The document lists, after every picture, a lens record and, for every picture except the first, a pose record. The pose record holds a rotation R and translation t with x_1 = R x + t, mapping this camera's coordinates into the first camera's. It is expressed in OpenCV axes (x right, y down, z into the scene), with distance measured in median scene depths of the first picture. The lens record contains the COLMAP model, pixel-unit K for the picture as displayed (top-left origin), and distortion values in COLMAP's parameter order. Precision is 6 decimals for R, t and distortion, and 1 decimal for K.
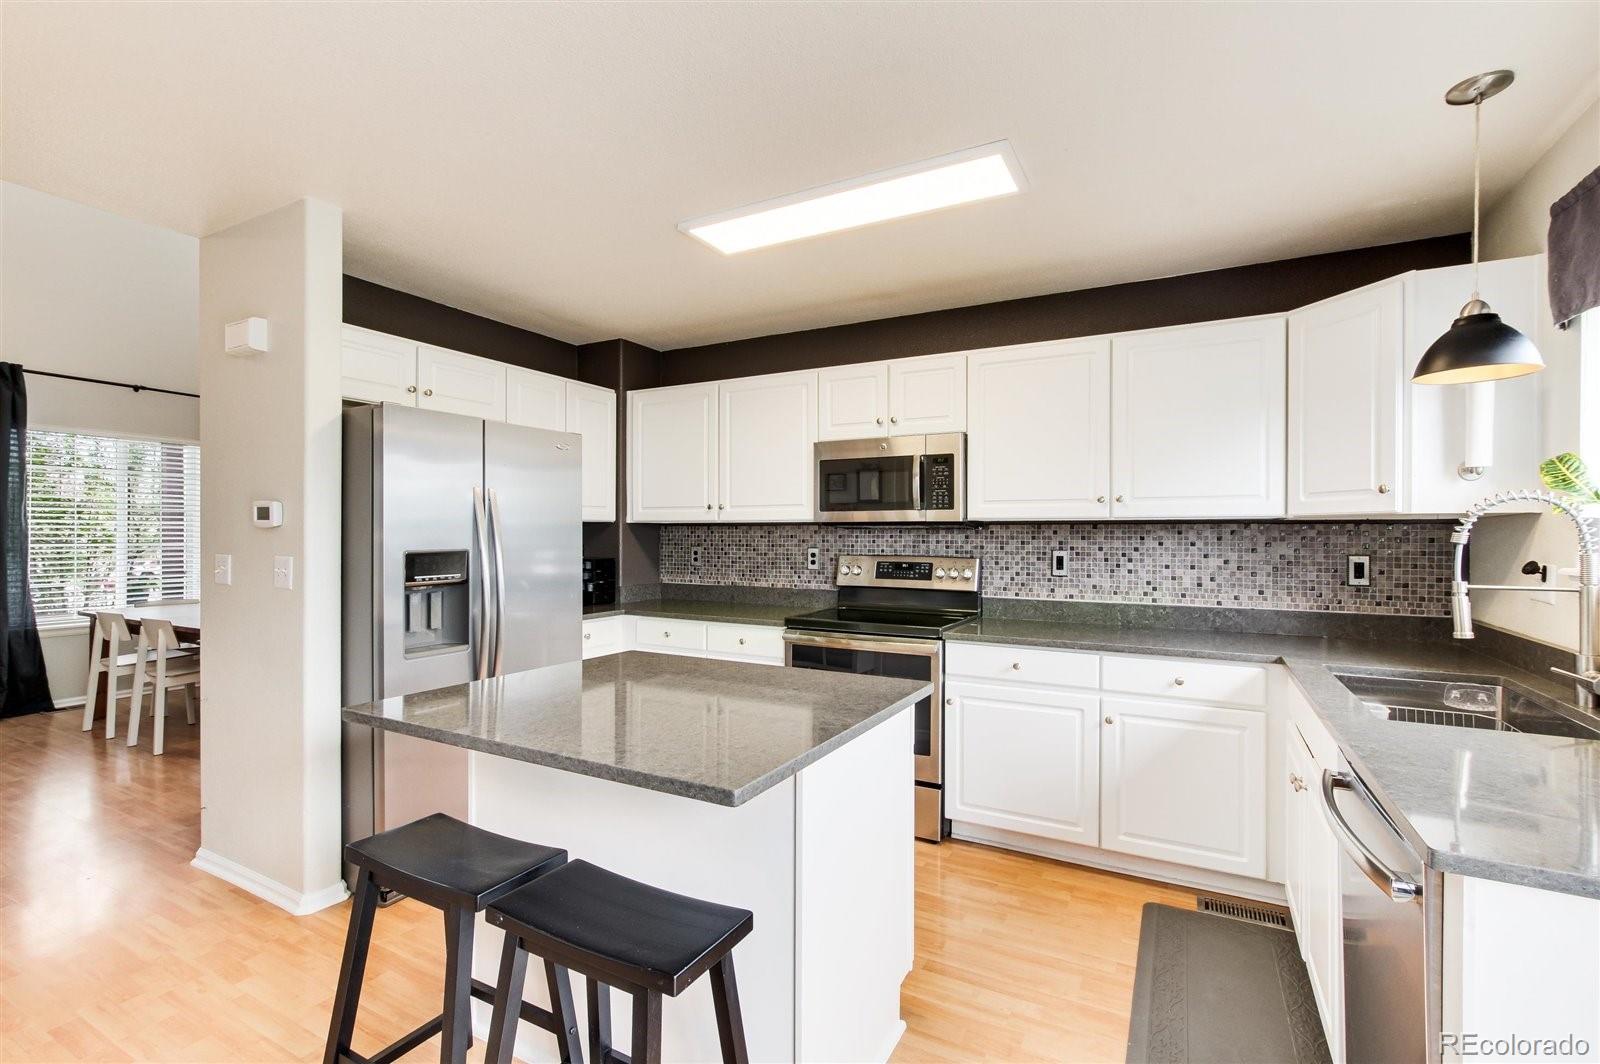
lens RADIAL K [[748.9, 0, 799.7], [0, 748.9, 538.7], [0, 0, 1]] dist [-0.019695, 0.013872]
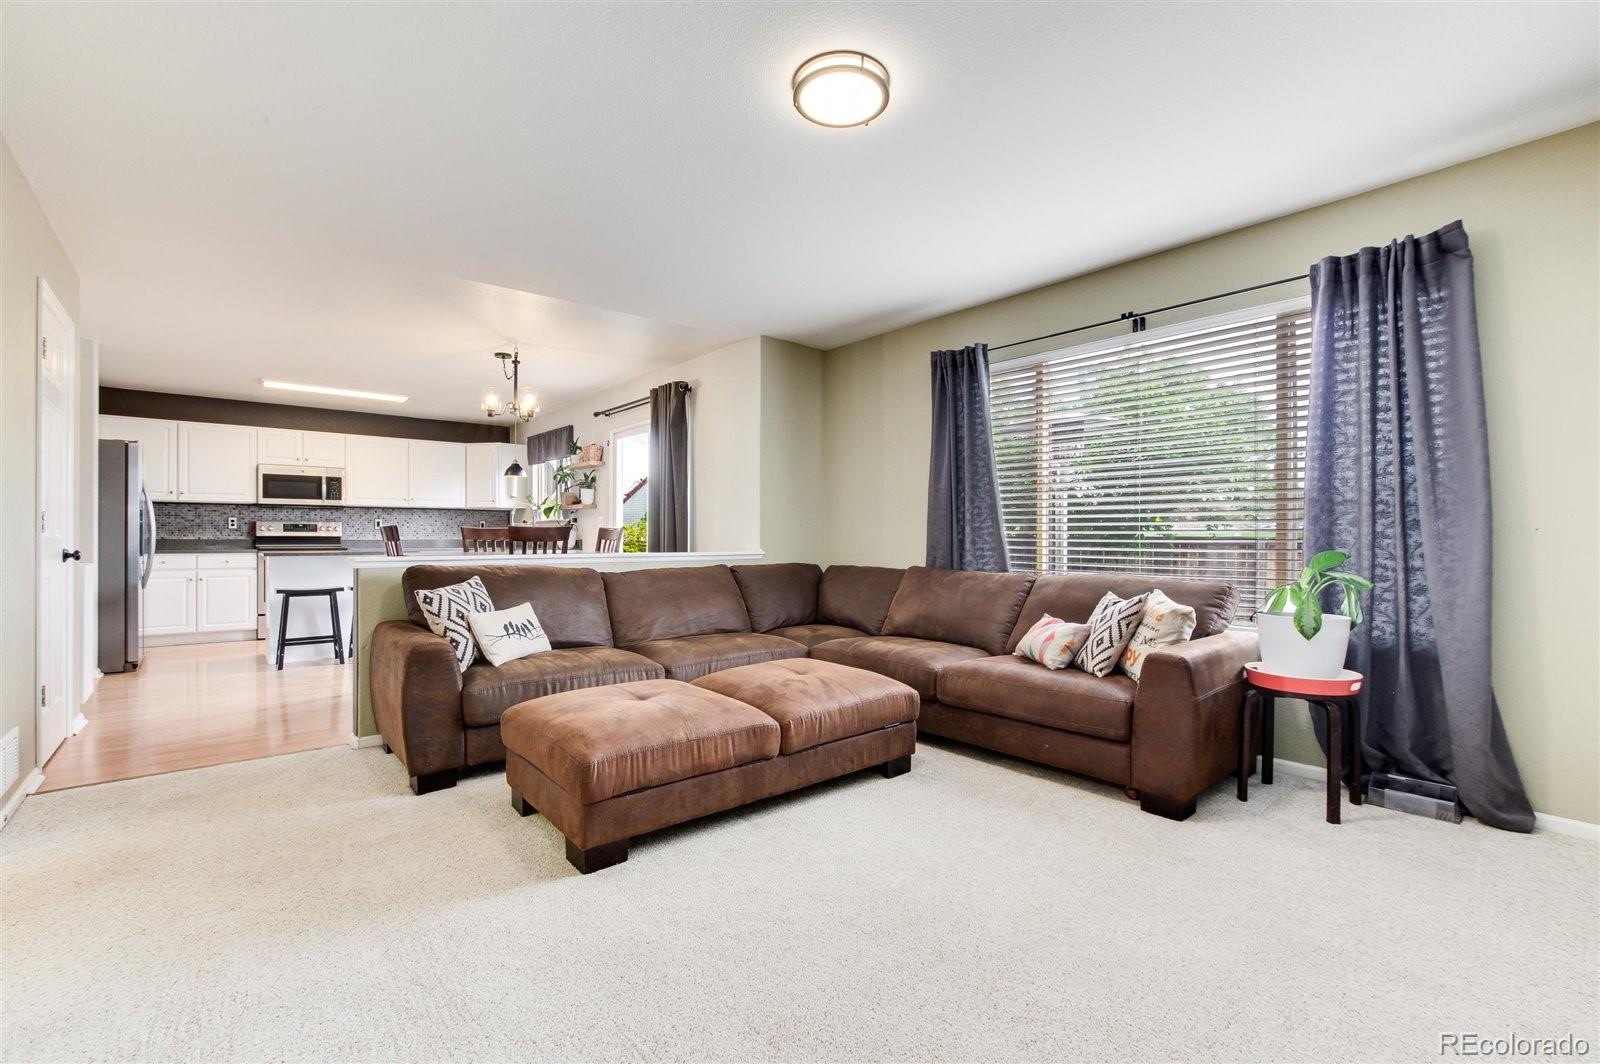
lens RADIAL K [[748.9, 0, 799.7], [0, 748.9, 538.7], [0, 0, 1]] dist [-0.019695, 0.013872]
pose [[0.412475, -0.003345, 0.910963, -1.334908], [0.000395, 0.999994, 0.003493, 0.073893], [-0.910969, -0.001081, 0.412474, -1.297411]]
